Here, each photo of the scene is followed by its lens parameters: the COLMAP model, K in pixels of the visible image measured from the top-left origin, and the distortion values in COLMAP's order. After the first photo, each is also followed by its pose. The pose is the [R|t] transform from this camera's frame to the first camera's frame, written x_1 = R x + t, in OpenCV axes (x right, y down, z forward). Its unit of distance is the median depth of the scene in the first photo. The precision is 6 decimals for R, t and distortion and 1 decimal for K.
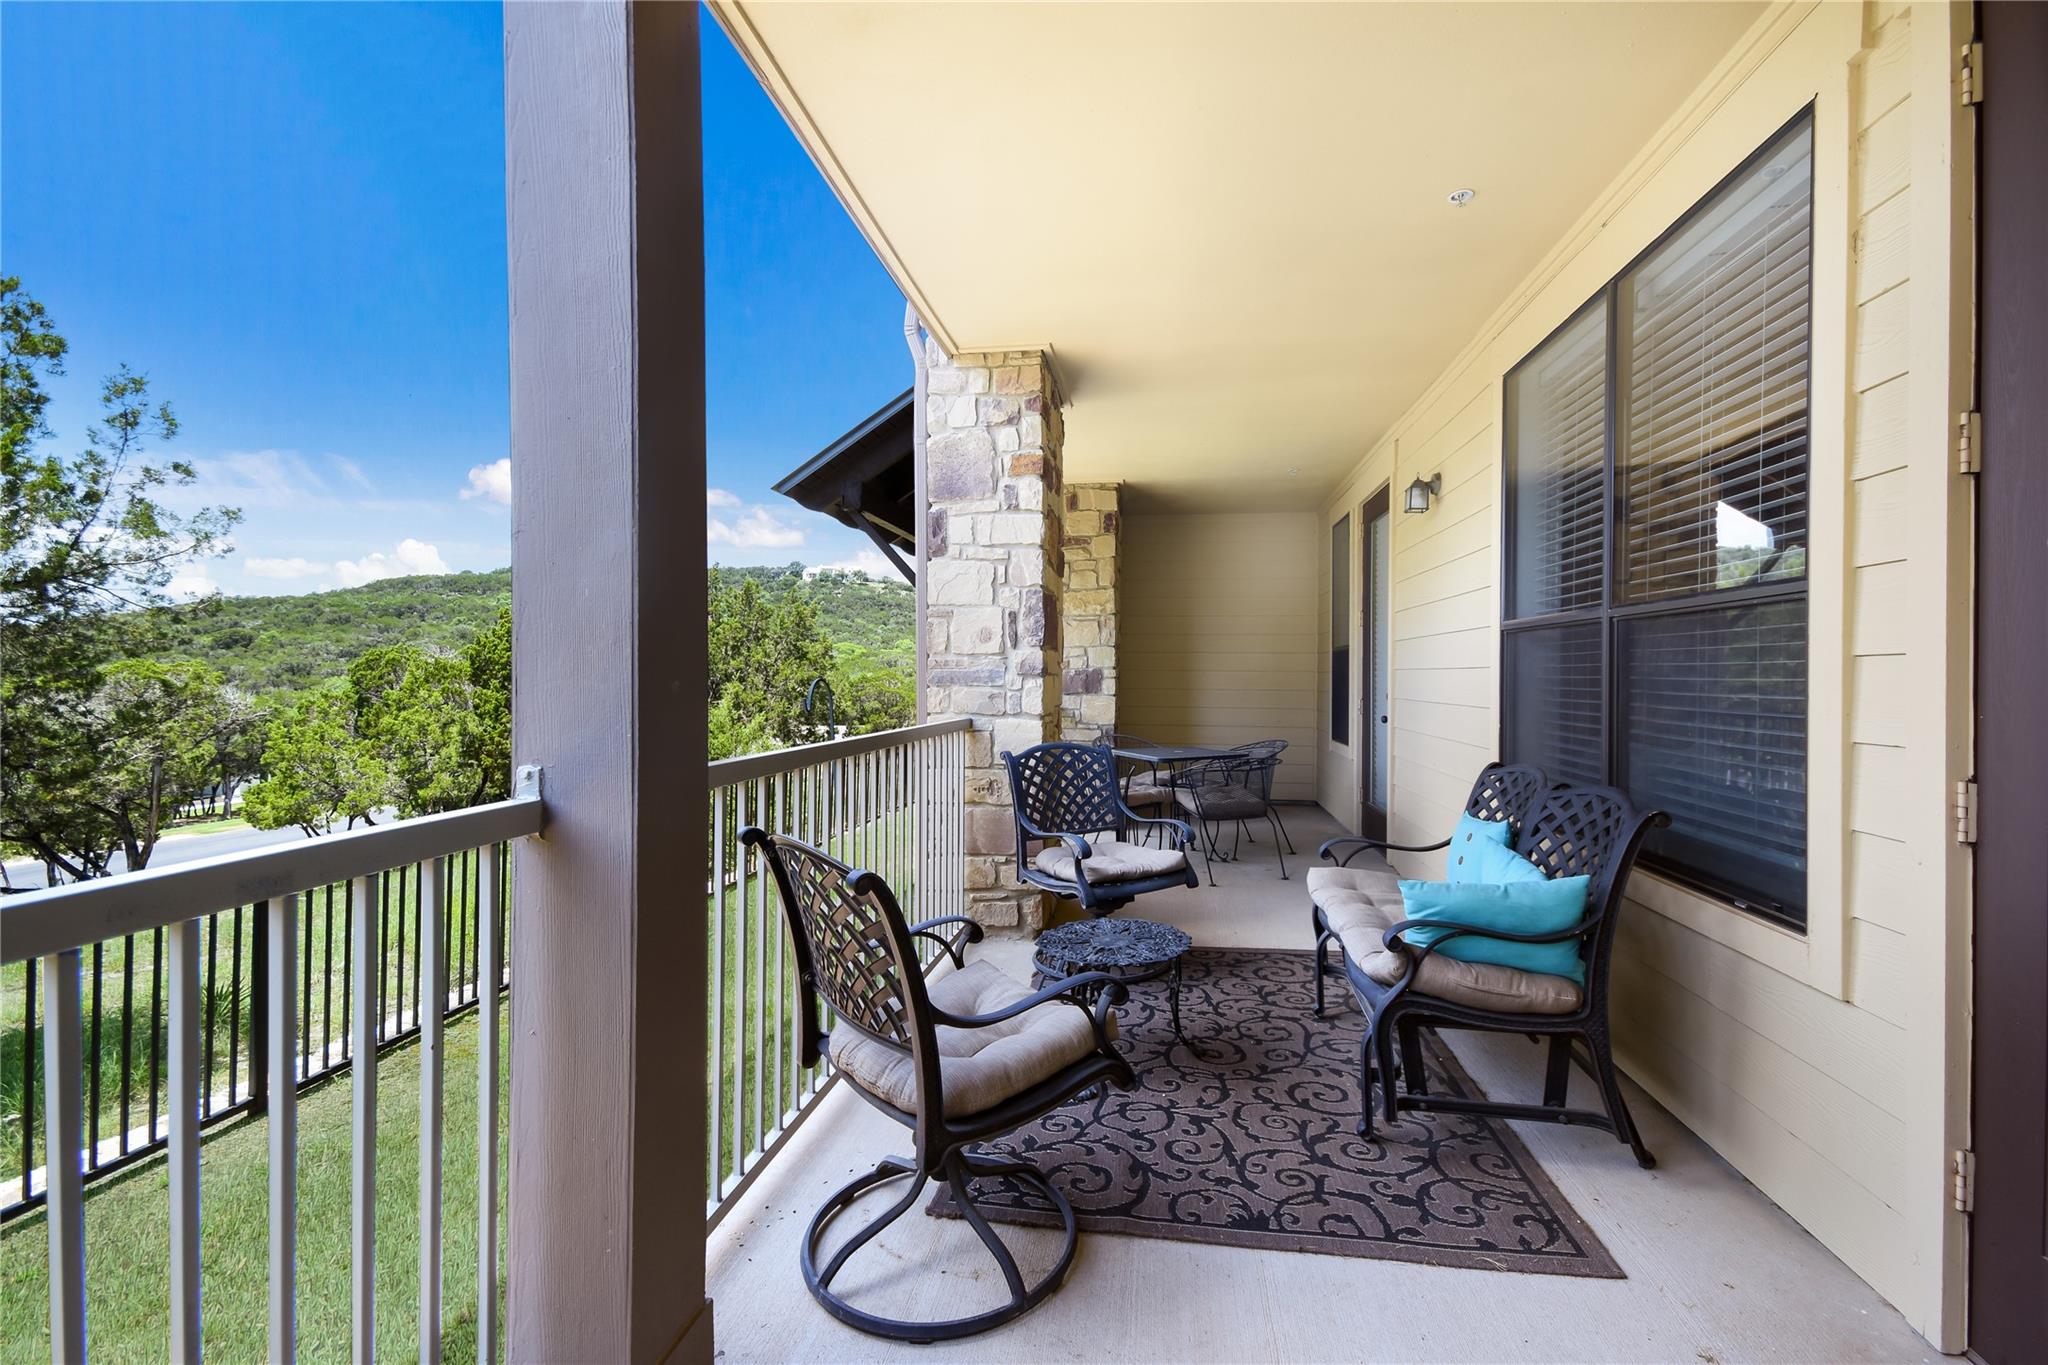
lens RADIAL K [[933.2, 0, 1033.8], [0, 933.2, 693.8], [0, 0, 1]] dist [0.013038, 0.000105]
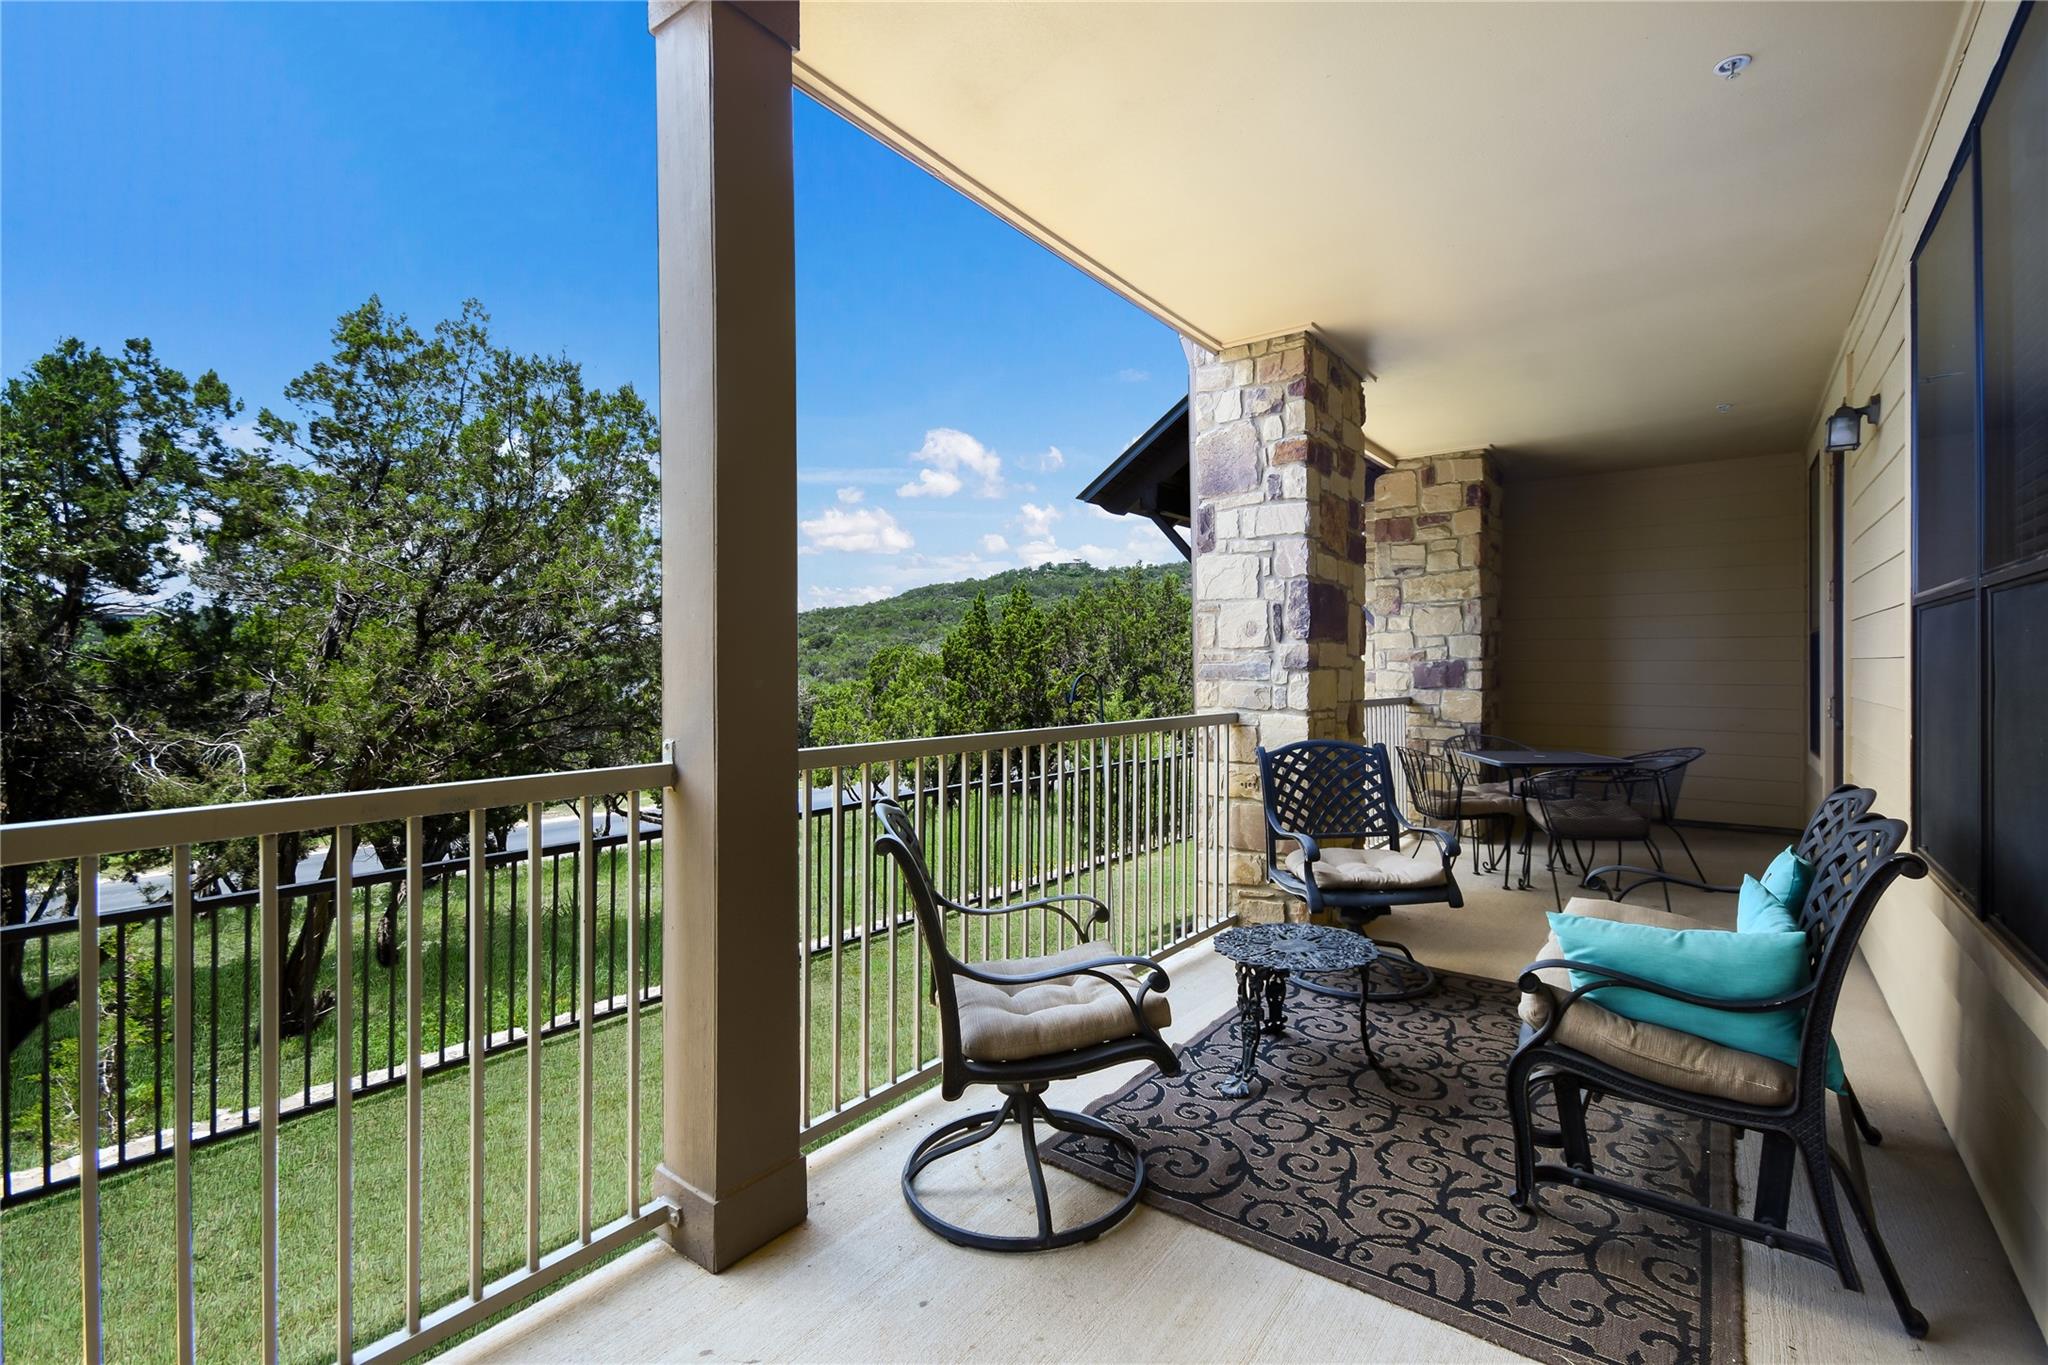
lens RADIAL K [[941.1, 0, 992.7], [0, 941.1, 684.9], [0, 0, 1]] dist [0.000959, -0.001259]
pose [[0.866531, 0.004413, -0.499103, 0.213602], [-0.004410, 0.999990, 0.001185, -0.003647], [0.499103, 0.001174, 0.866542, 0.001276]]
